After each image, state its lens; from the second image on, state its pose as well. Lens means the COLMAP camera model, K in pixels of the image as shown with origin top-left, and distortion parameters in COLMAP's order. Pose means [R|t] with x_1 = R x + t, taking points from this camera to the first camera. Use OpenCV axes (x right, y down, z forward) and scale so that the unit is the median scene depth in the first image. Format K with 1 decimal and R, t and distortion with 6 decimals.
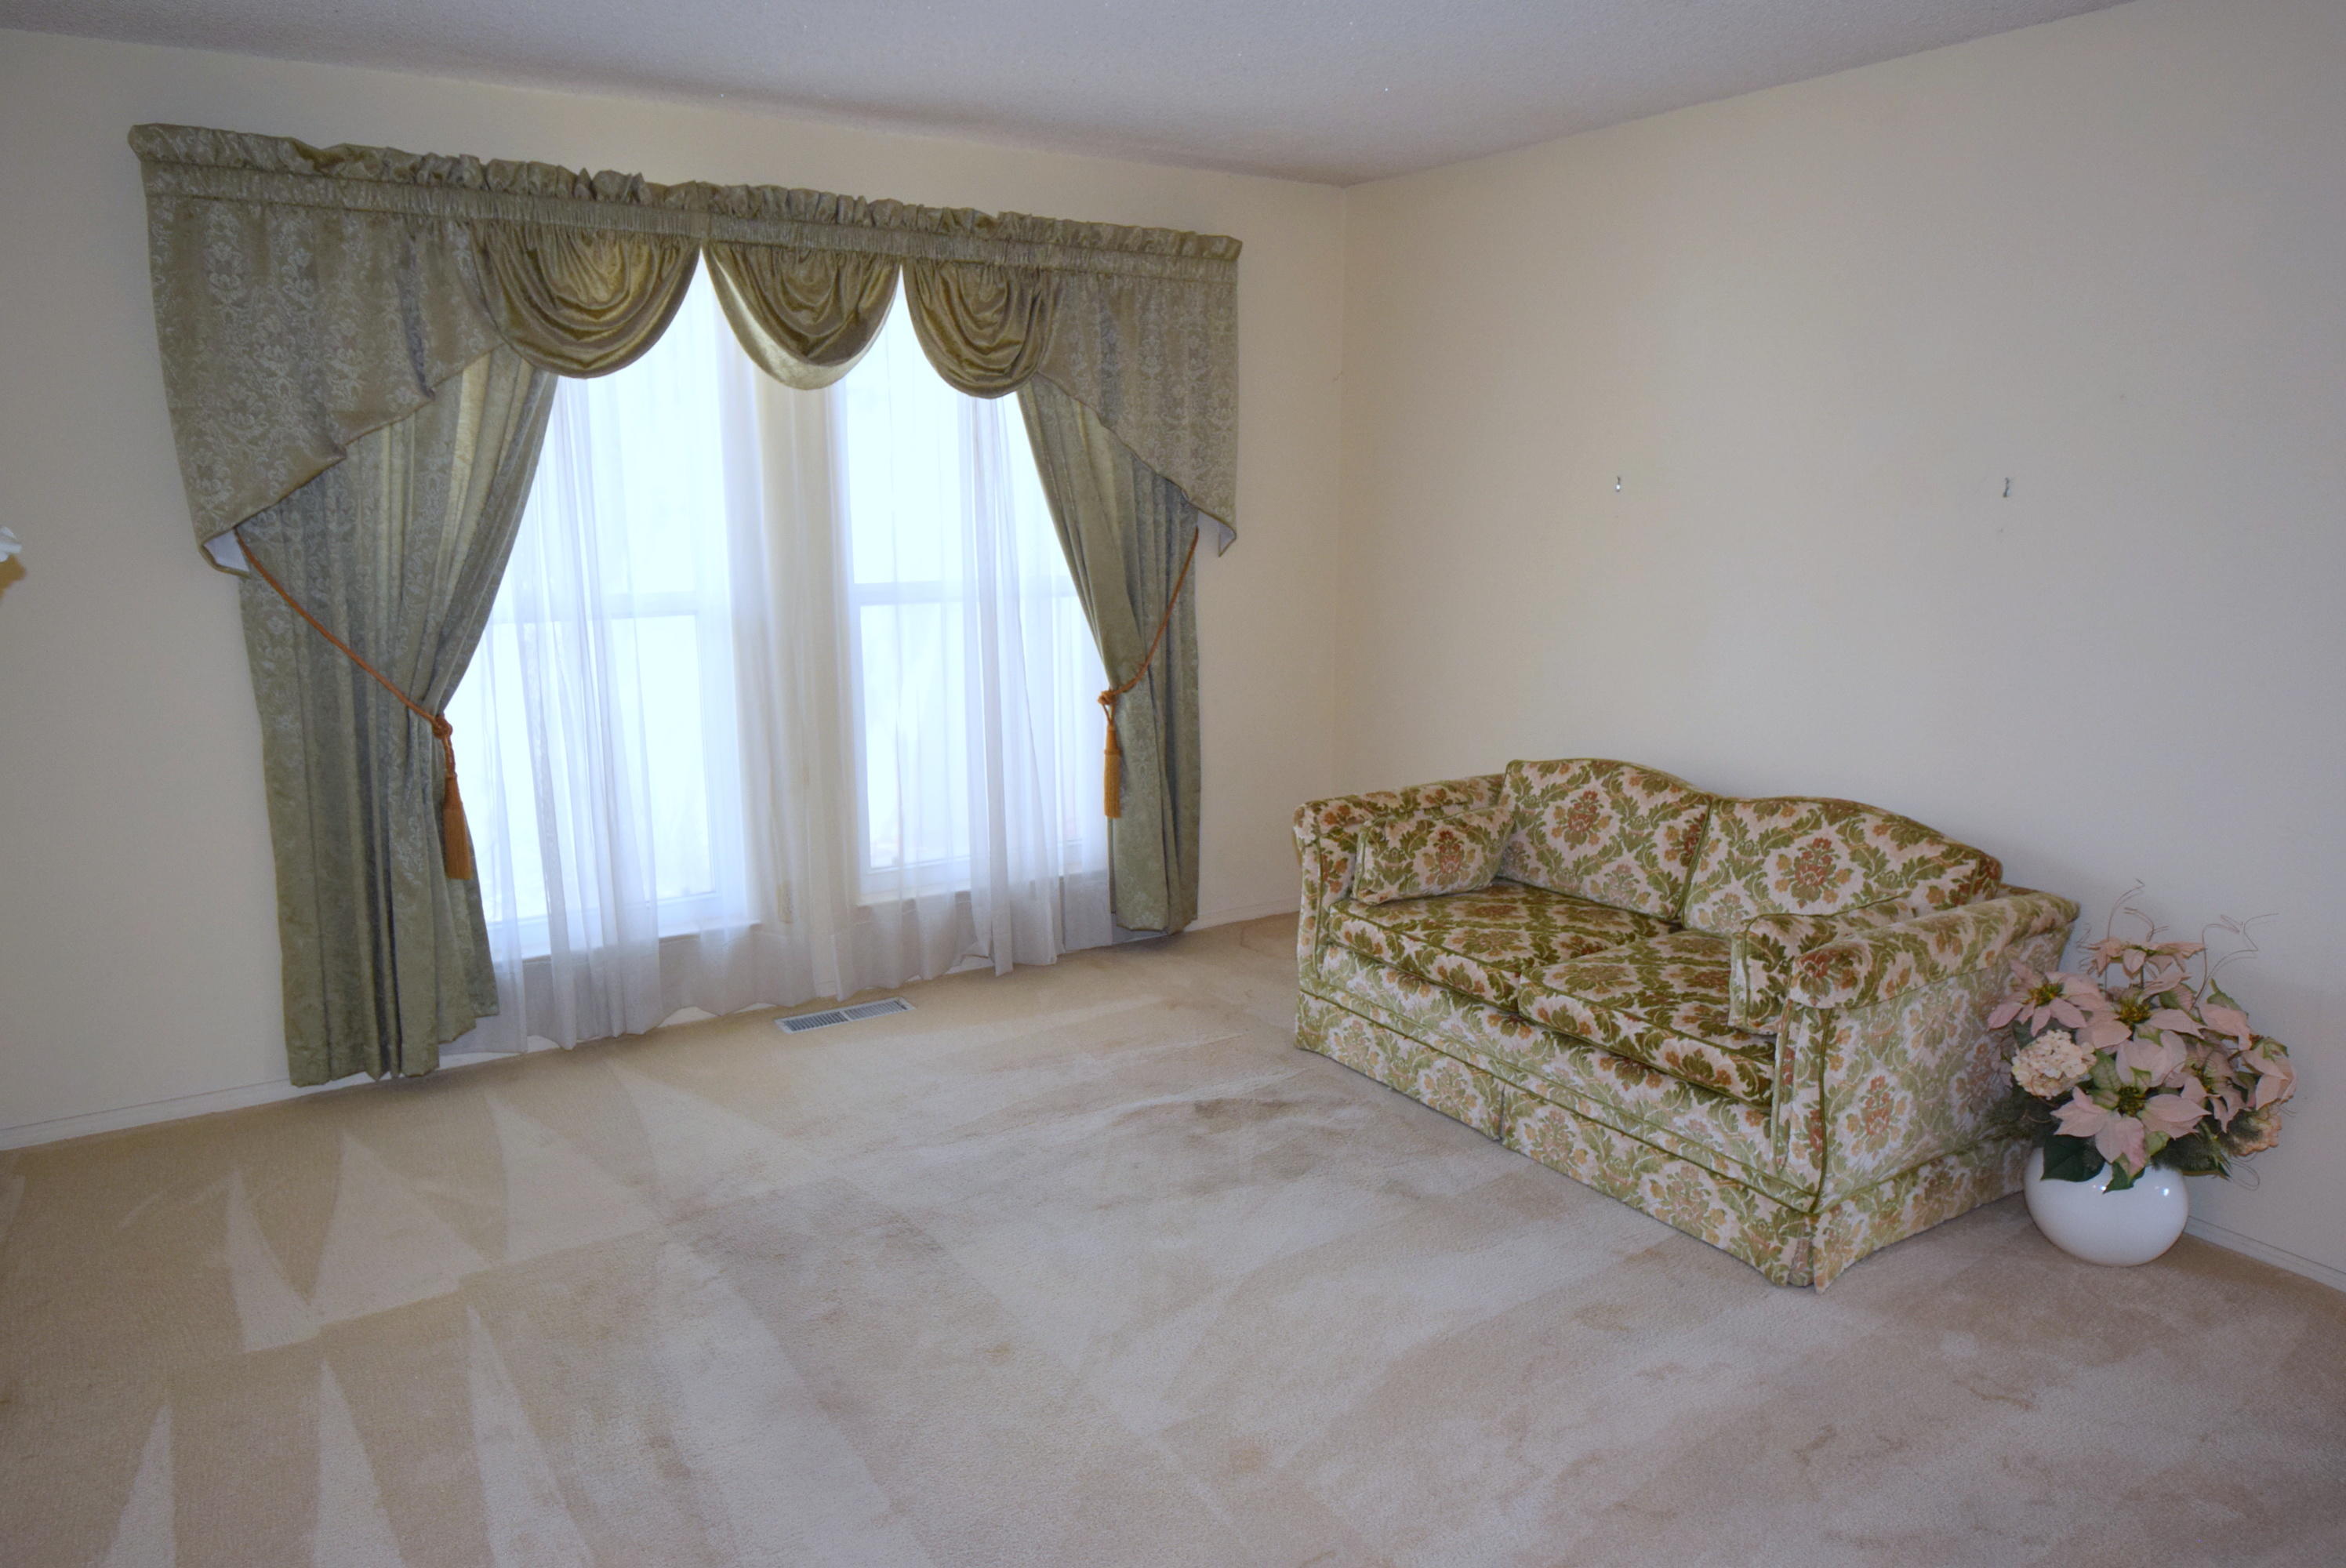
lens RADIAL K [[1595.6, 0, 1180.0], [0, 1595.6, 776.3], [0, 0, 1]] dist [-0.001008, -0.000230]
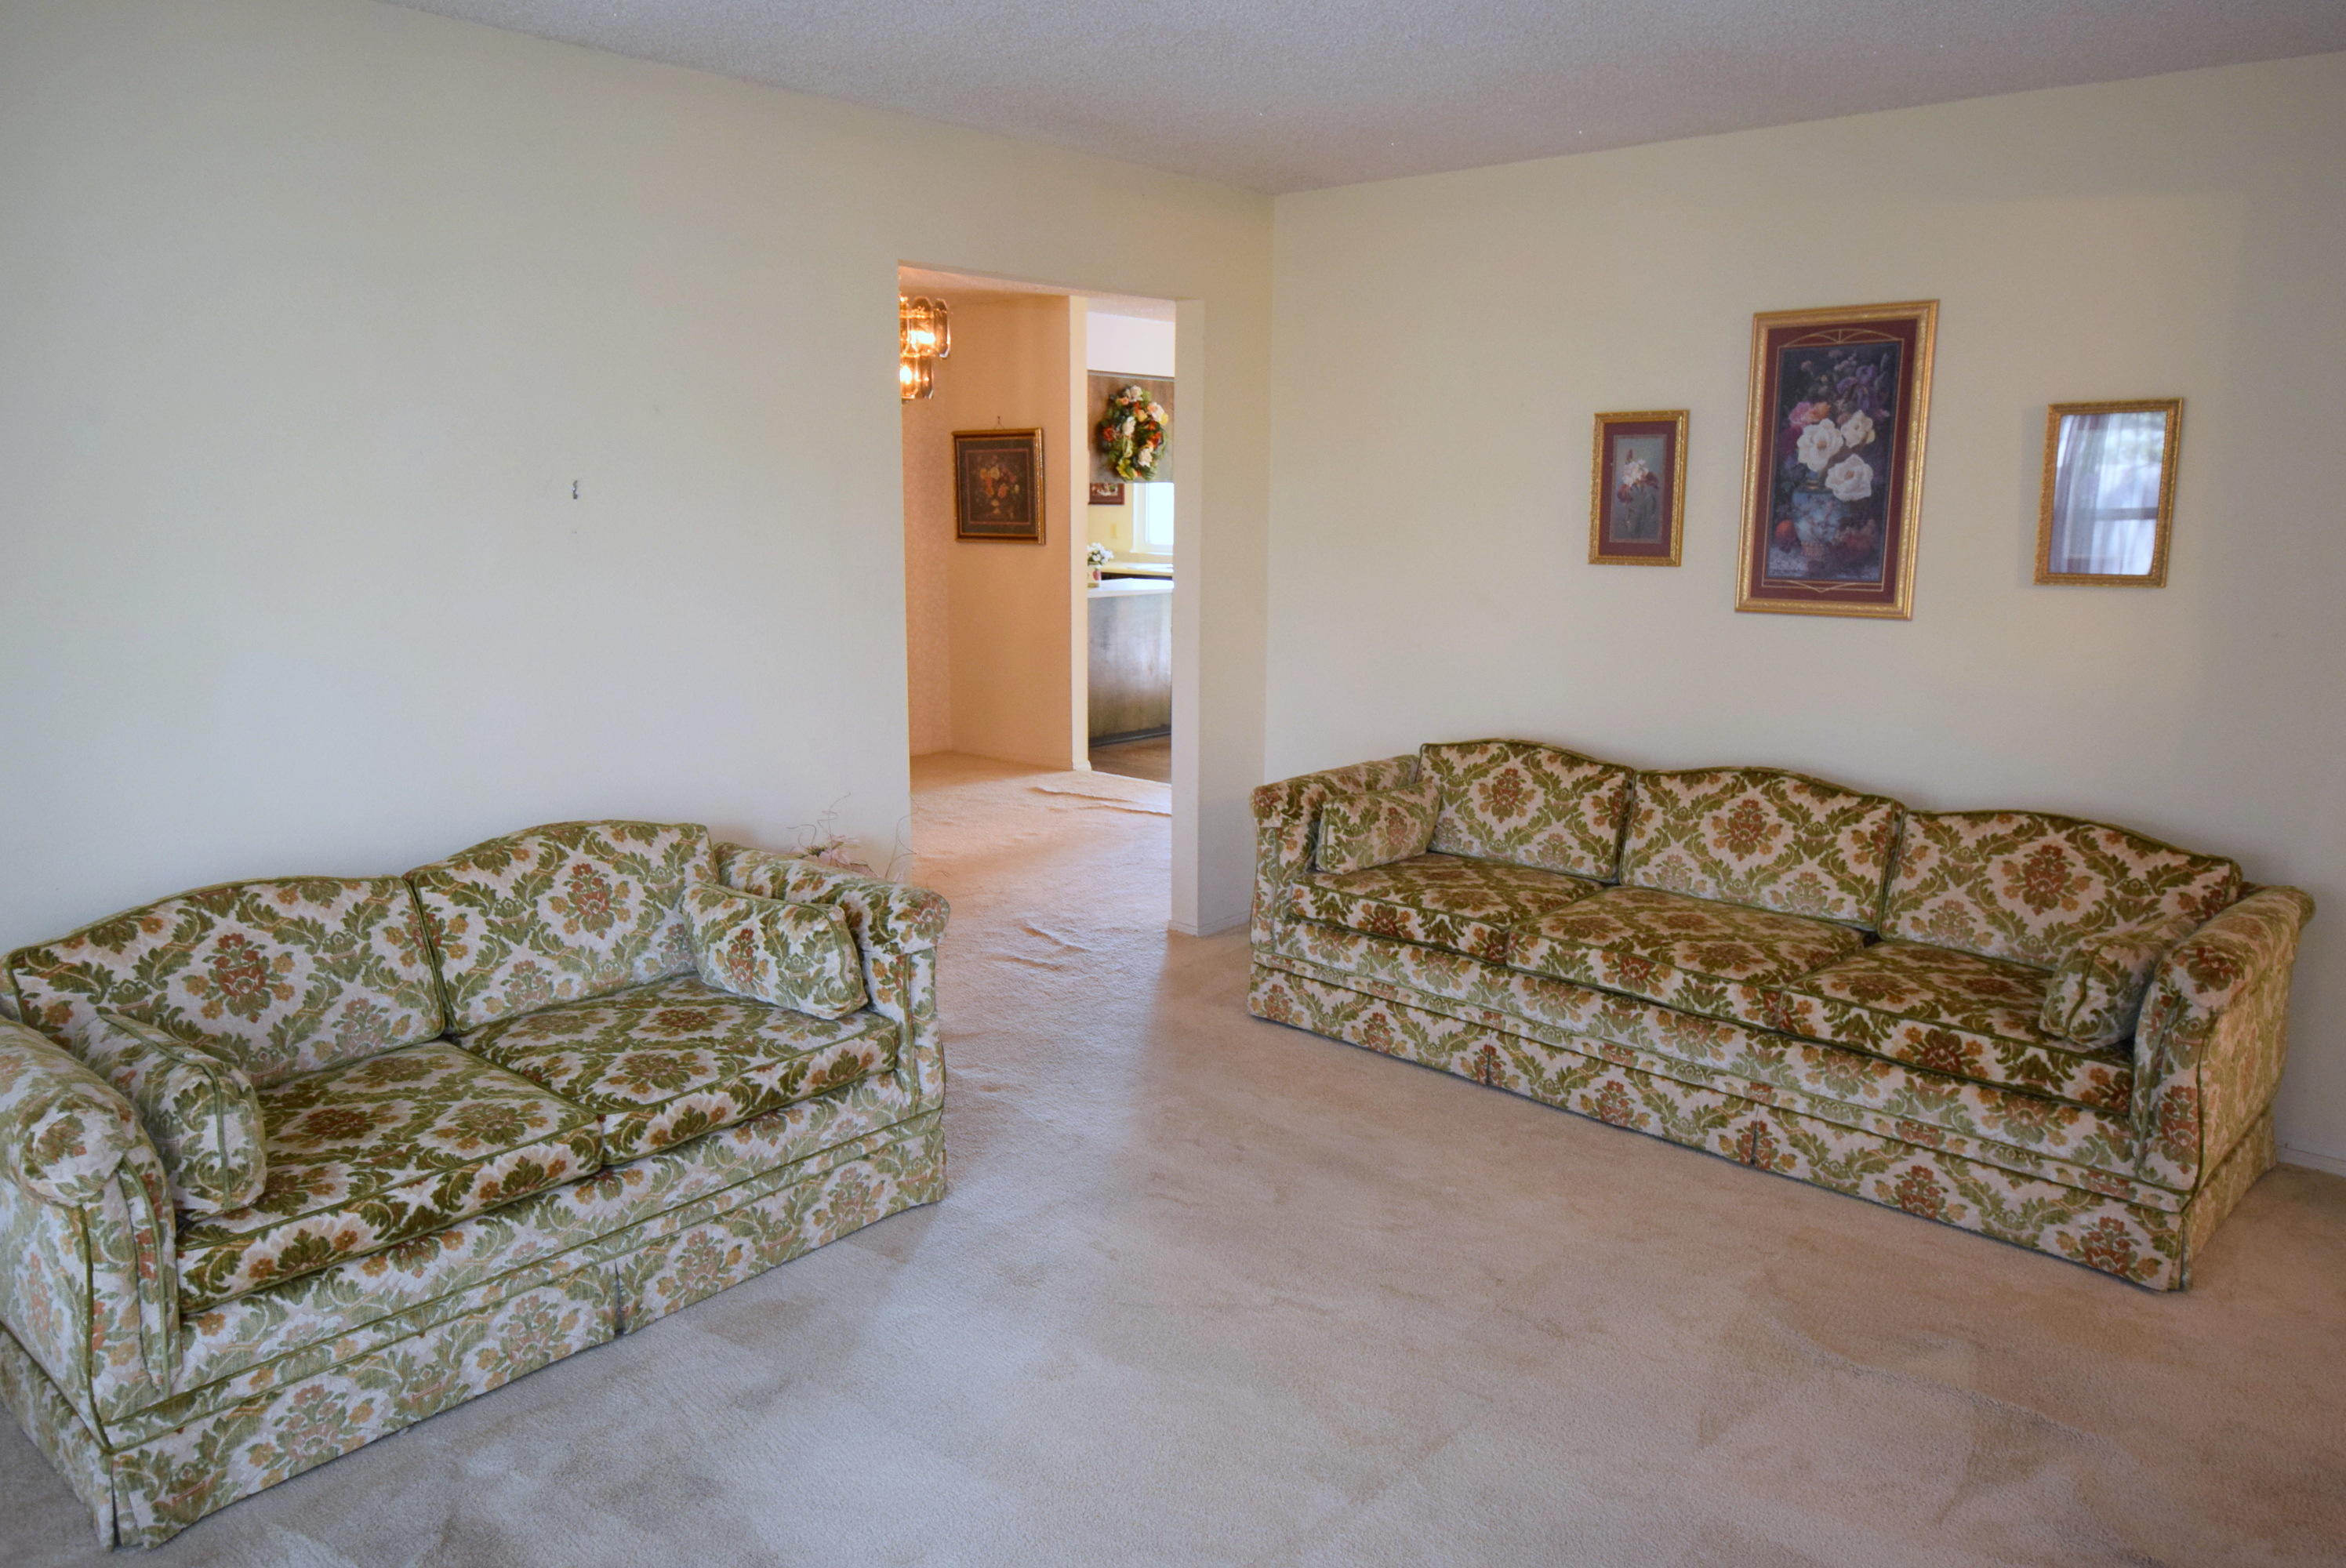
lens RADIAL K [[1595.6, 0, 1178.5], [0, 1595.6, 788.9], [0, 0, 1]] dist [-0.001008, -0.000230]
pose [[-0.296872, -0.173581, 0.939008, -0.526778], [0.180427, 0.955432, 0.233660, -0.146041], [-0.937717, 0.238789, -0.252322, 0.832973]]
